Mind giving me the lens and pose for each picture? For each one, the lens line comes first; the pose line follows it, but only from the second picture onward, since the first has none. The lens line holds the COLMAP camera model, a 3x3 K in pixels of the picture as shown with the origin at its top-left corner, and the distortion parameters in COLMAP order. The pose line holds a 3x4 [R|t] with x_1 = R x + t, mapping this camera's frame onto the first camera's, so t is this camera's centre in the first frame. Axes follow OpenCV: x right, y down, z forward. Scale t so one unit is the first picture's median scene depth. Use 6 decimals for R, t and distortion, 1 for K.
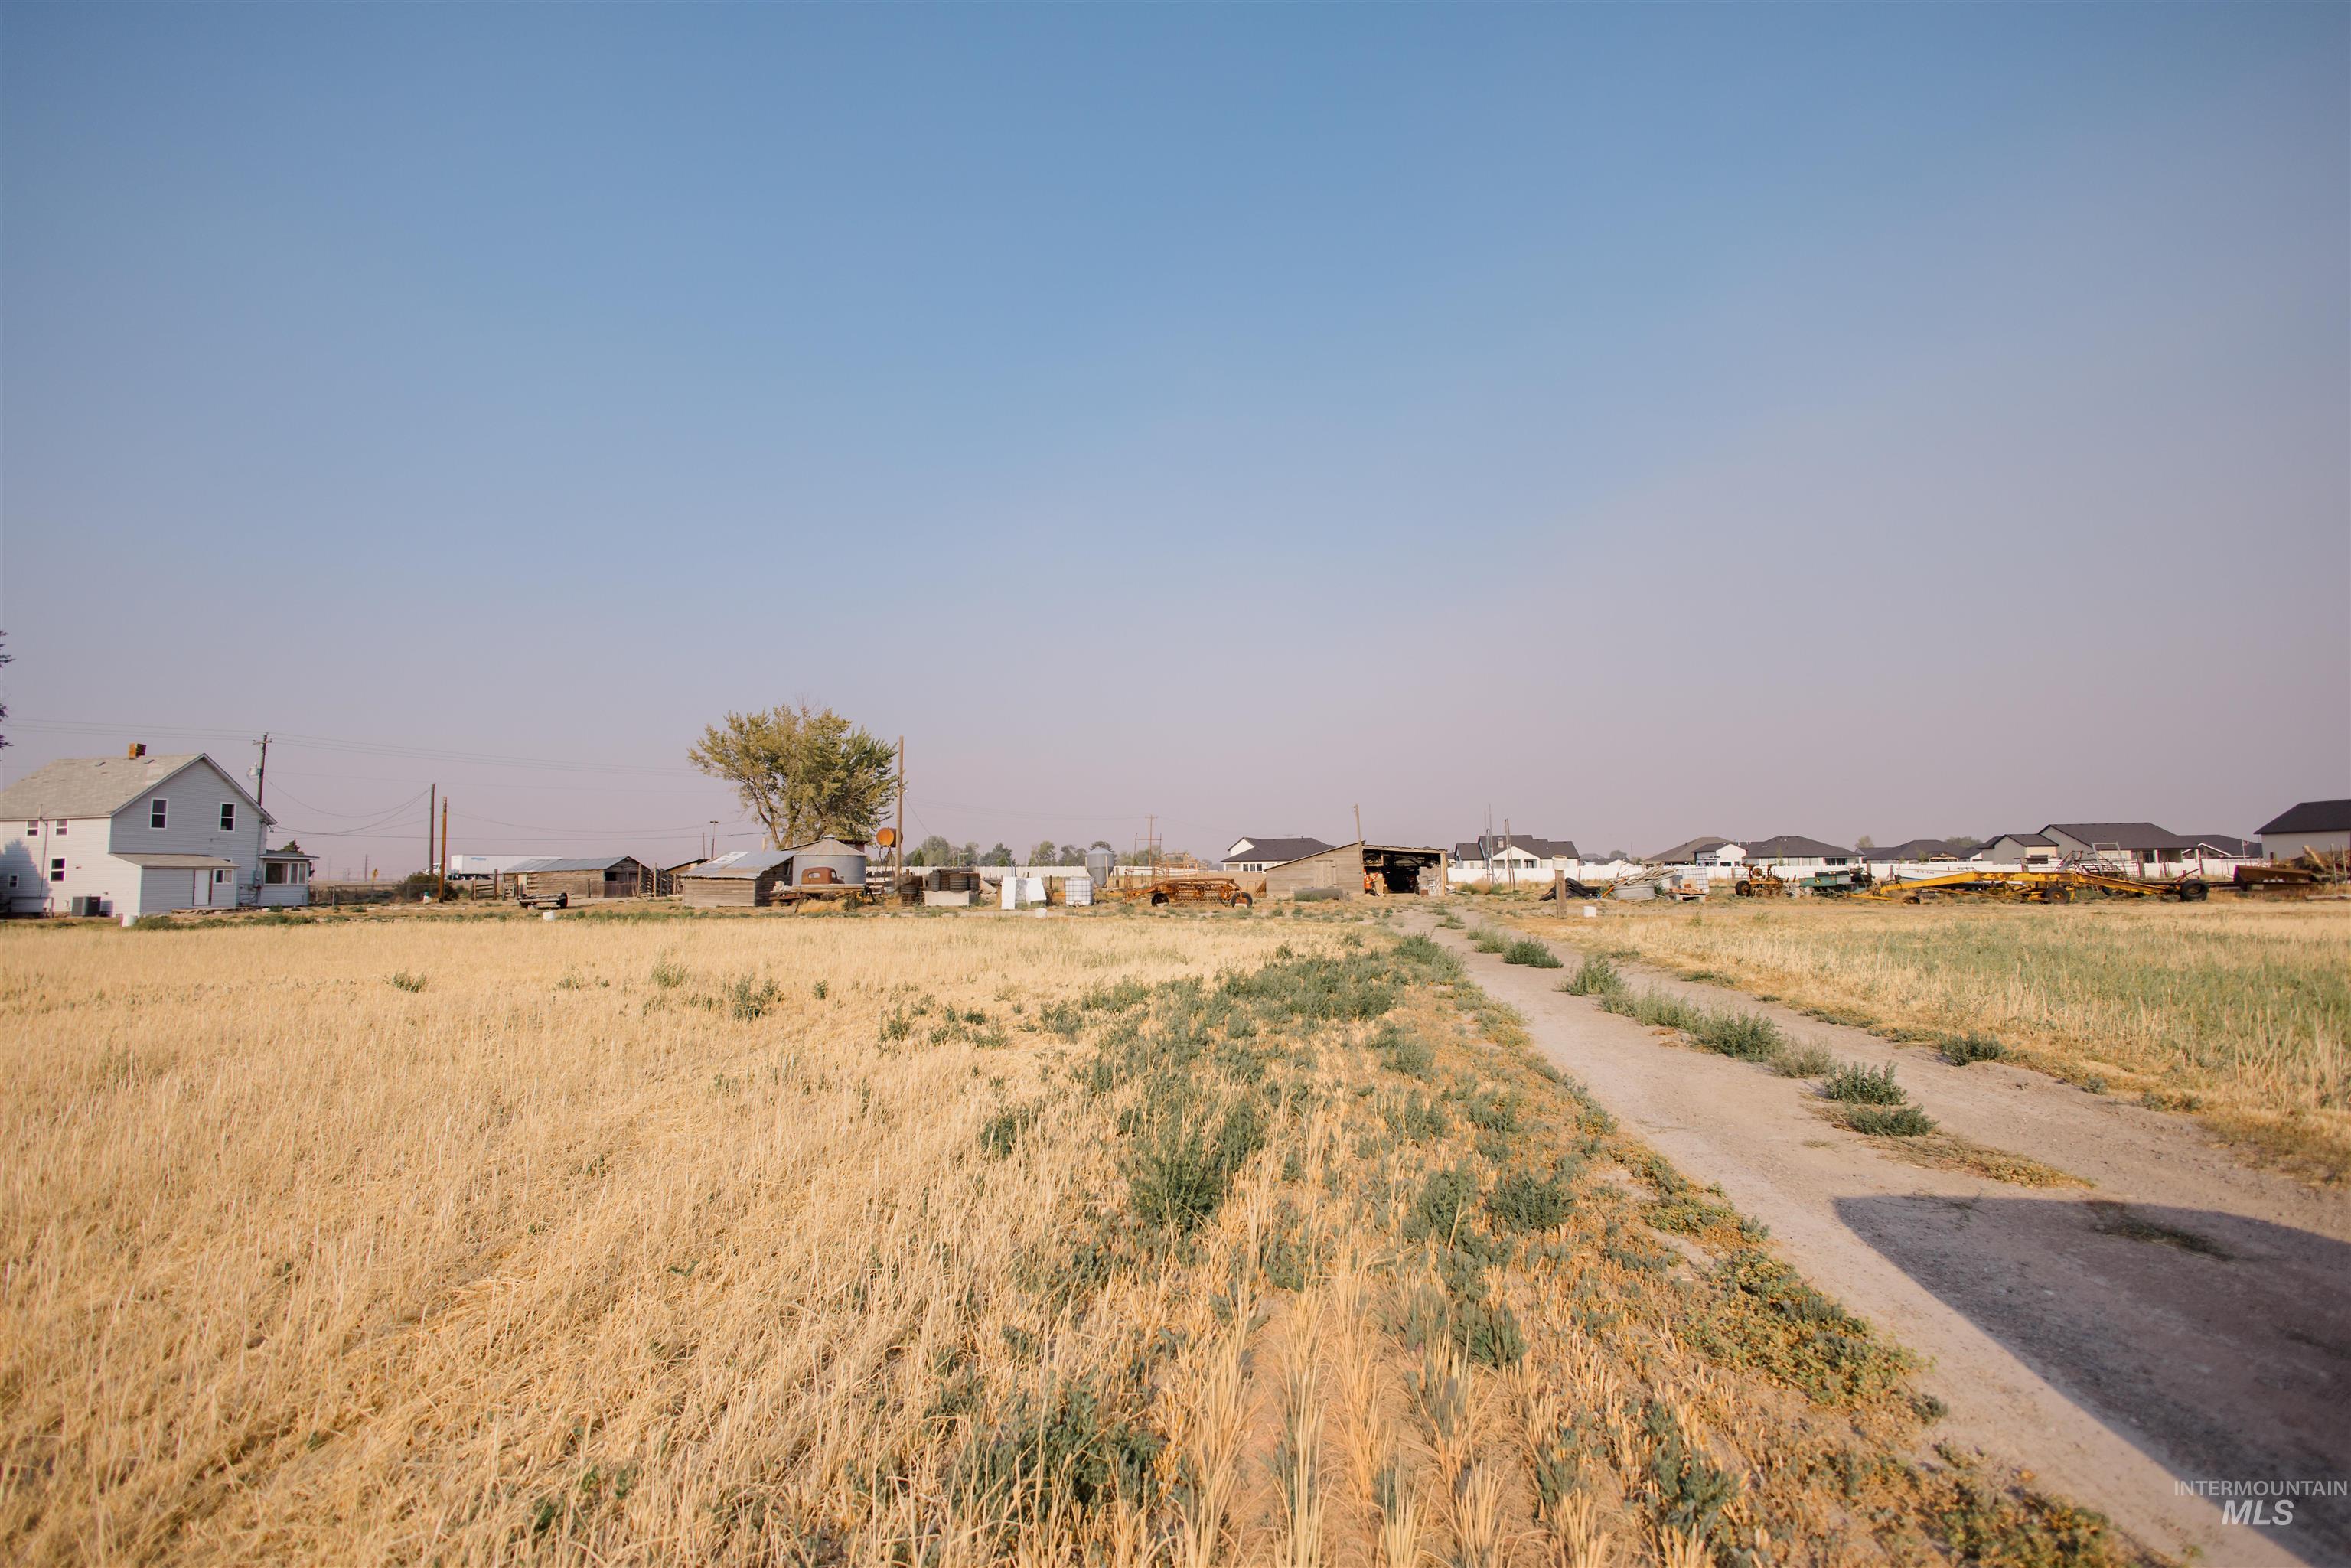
lens RADIAL K [[1049.1, 0, 1176.4], [0, 1049.1, 782.9], [0, 0, 1]] dist [0.012942, -0.002699]
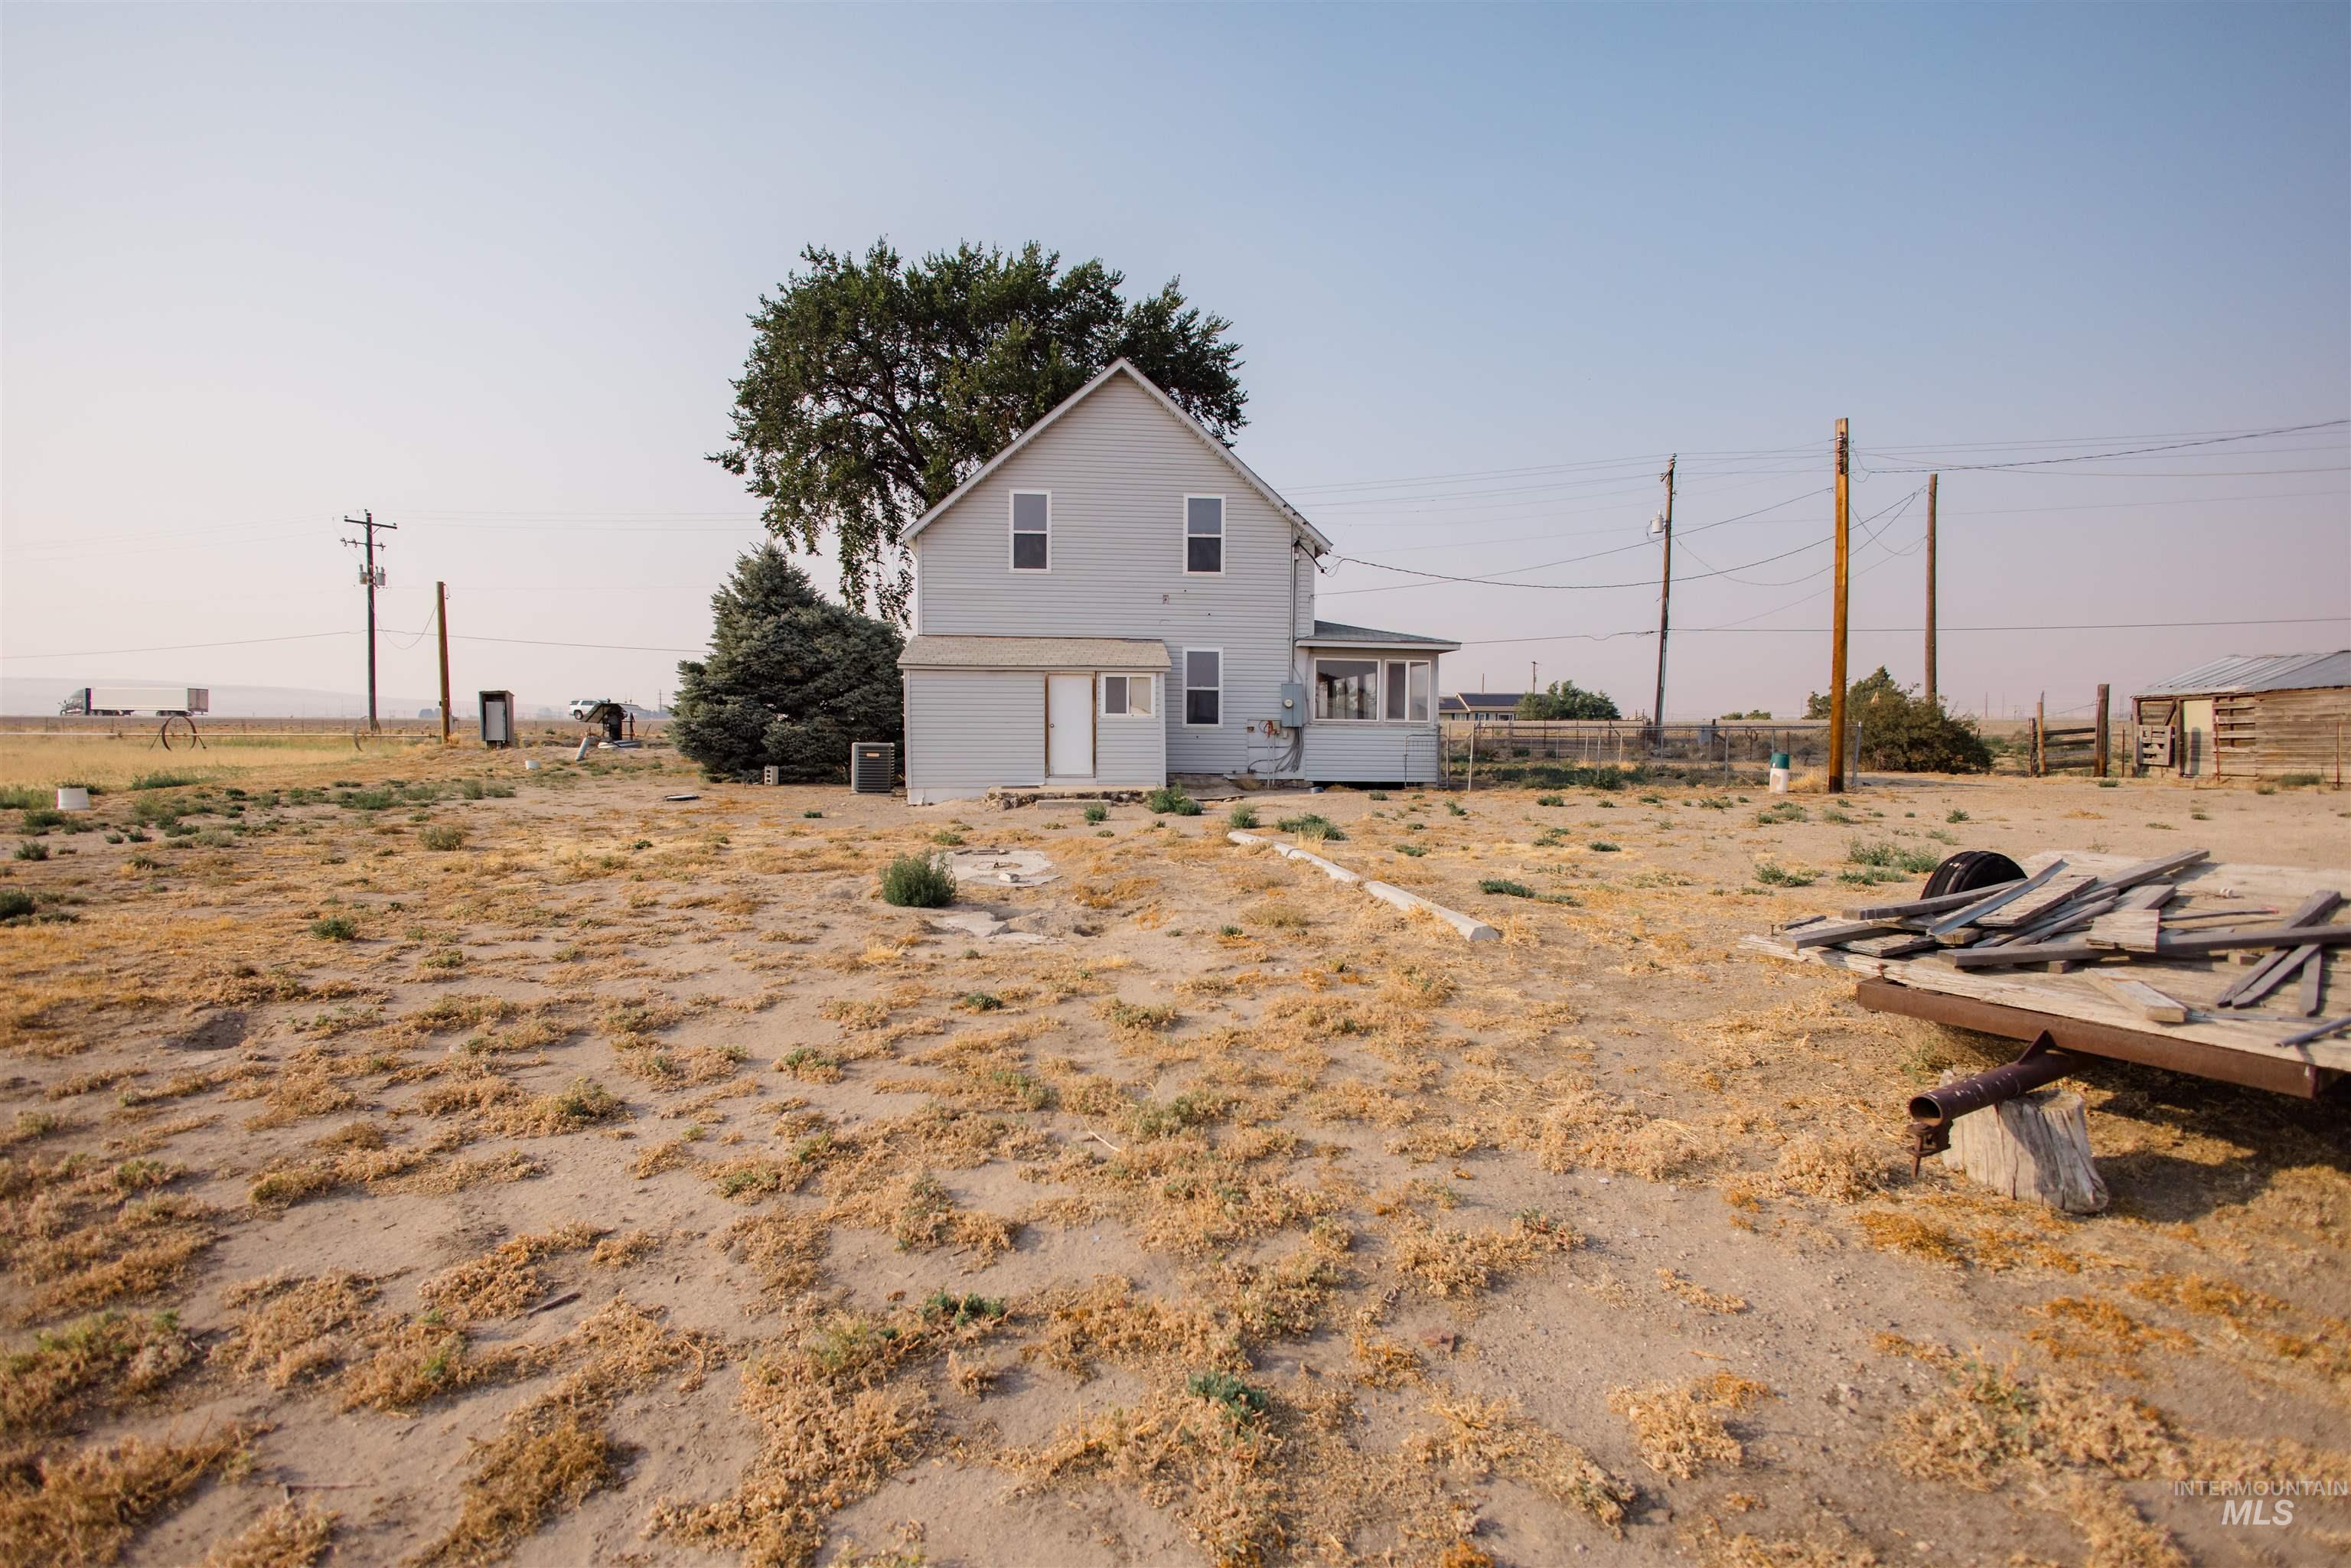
lens RADIAL K [[1049.1, 0, 1205.9], [0, 1049.1, 760.6], [0, 0, 1]] dist [0.012942, -0.002699]
pose [[0.235482, 0.045771, -0.970800, -0.512033], [0.080510, 0.994538, 0.066419, 0.080714], [0.968538, -0.093800, 0.230511, 0.857112]]
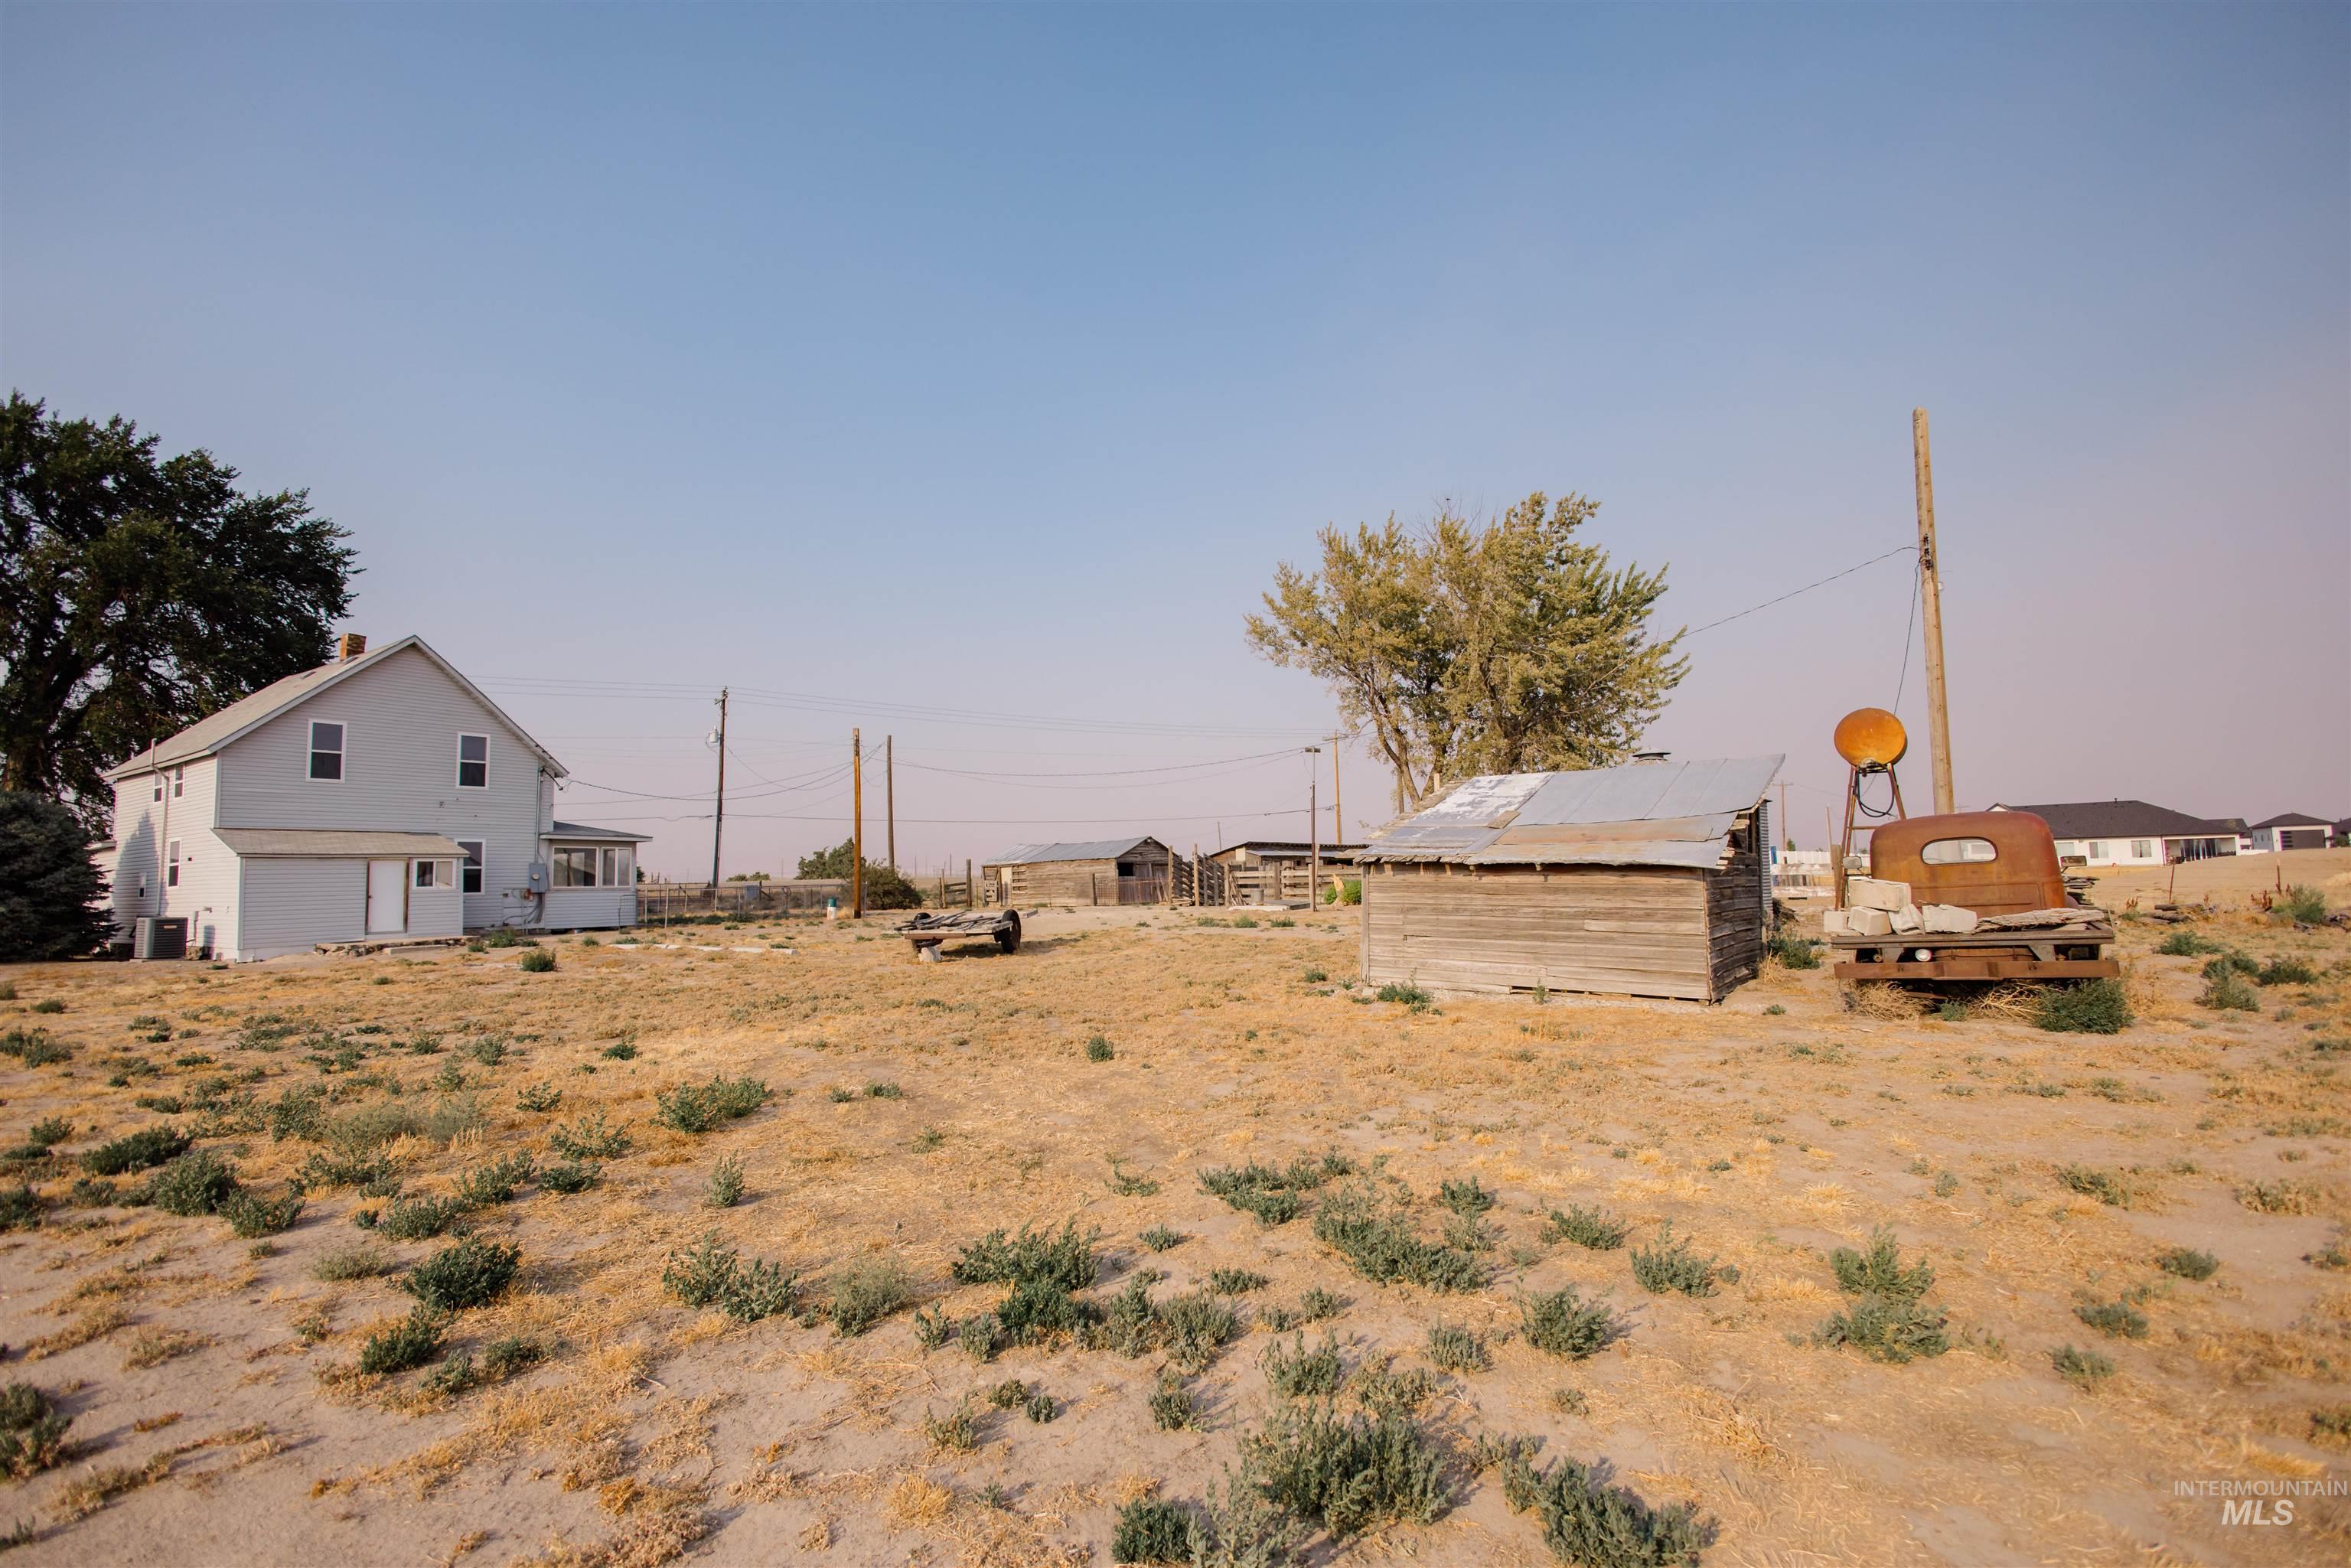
lens RADIAL K [[1049.1, 0, 1164.3], [0, 1049.1, 770.8], [0, 0, 1]] dist [0.012942, -0.002699]
pose [[0.894761, -0.051592, -0.443555, -0.339197], [0.049767, 0.998636, -0.015763, 0.058913], [0.443763, -0.007971, 0.896109, 0.644320]]
